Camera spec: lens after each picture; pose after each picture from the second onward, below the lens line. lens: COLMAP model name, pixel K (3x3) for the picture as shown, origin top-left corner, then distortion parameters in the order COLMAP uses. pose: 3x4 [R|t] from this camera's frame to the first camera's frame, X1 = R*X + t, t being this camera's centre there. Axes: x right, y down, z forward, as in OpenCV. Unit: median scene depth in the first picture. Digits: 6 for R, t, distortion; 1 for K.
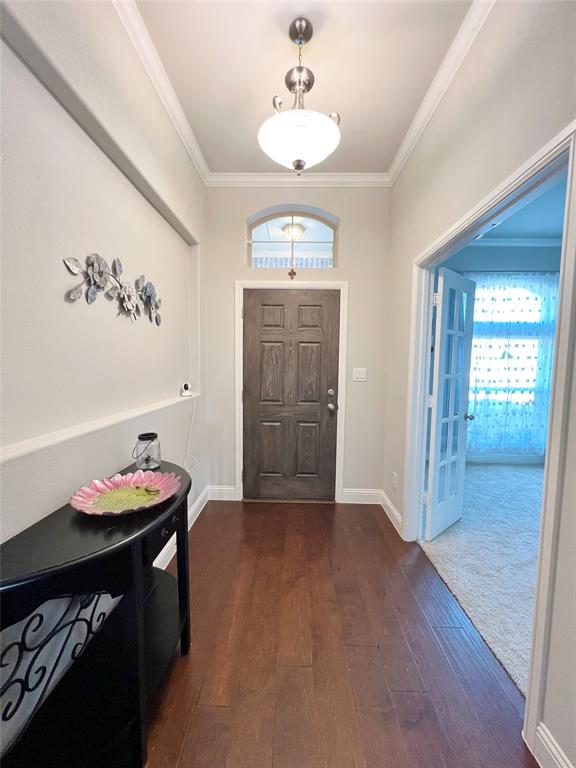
lens RADIAL K [[307.6, 0, 288.0], [0, 307.6, 386.8], [0, 0, 1]] dist [-0.001875, 0.000350]
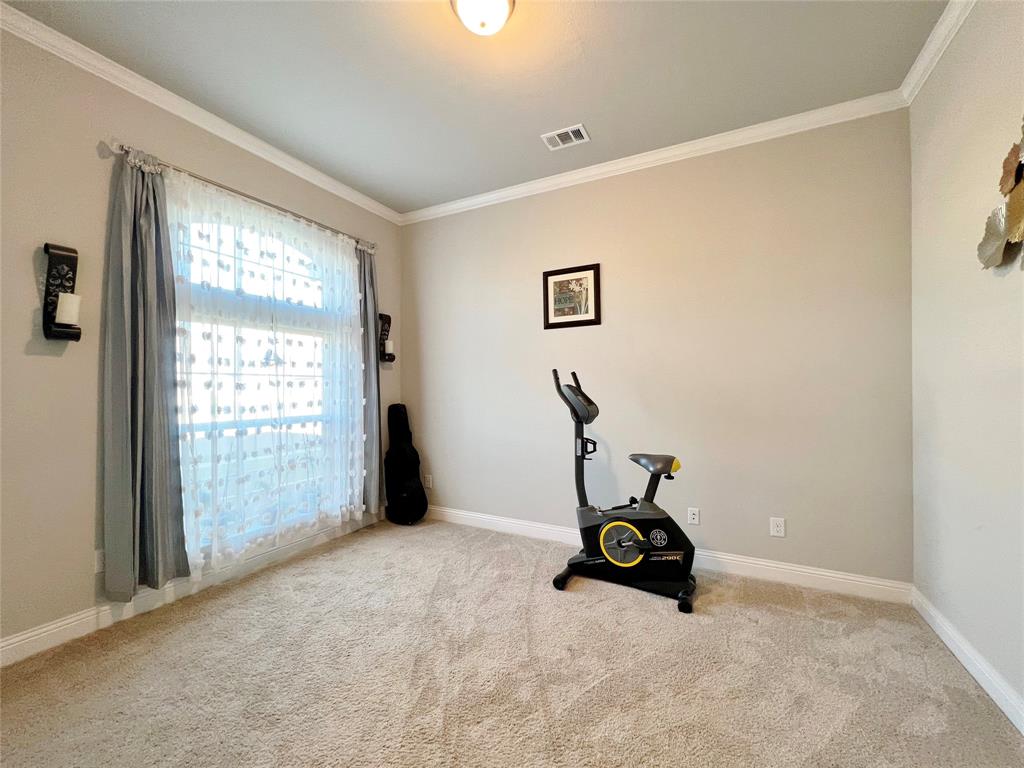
lens RADIAL K [[410.2, 0, 514.9], [0, 410.2, 385.4], [0, 0, 1]] dist [-0.001875, 0.000350]
pose [[0.428993, -0.010245, 0.903250, 0.342653], [0.076076, 0.996793, -0.024826, -0.008977], [-0.900099, 0.079366, 0.428396, 0.441608]]
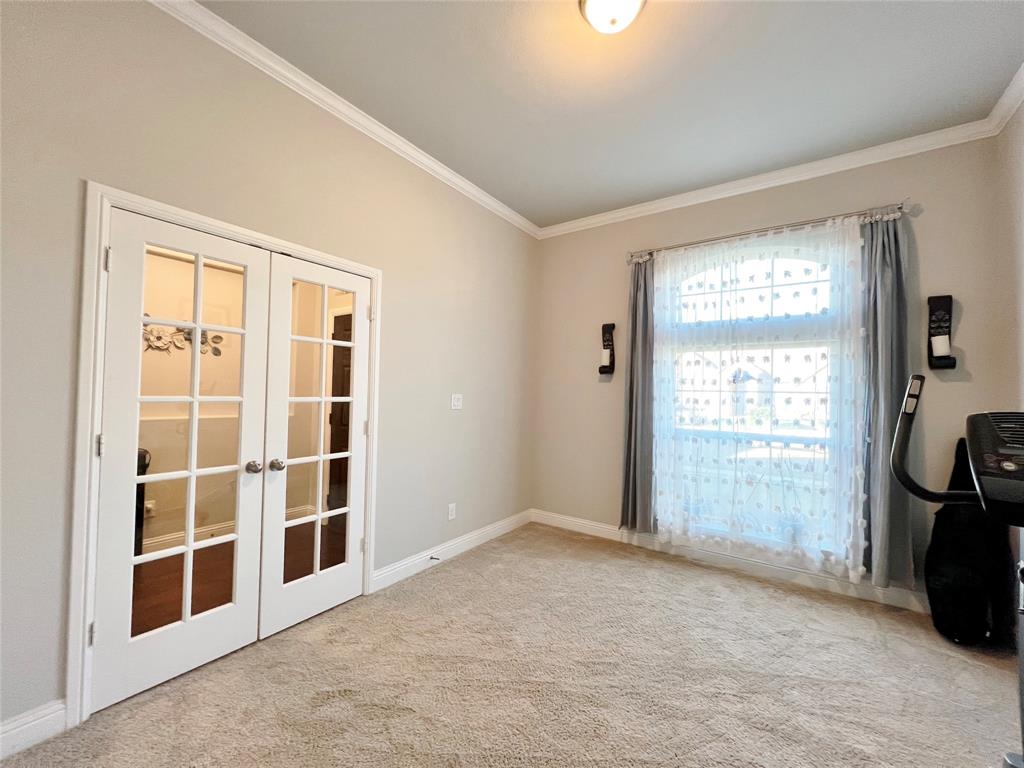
lens RADIAL K [[410.2, 0, 514.9], [0, 410.2, 385.4], [0, 0, 1]] dist [-0.001875, 0.000350]
pose [[0.835911, -0.005347, -0.548839, 1.090711], [-0.053551, 0.994387, -0.091249, 0.007829], [0.546246, 0.105667, 0.830933, 0.195633]]
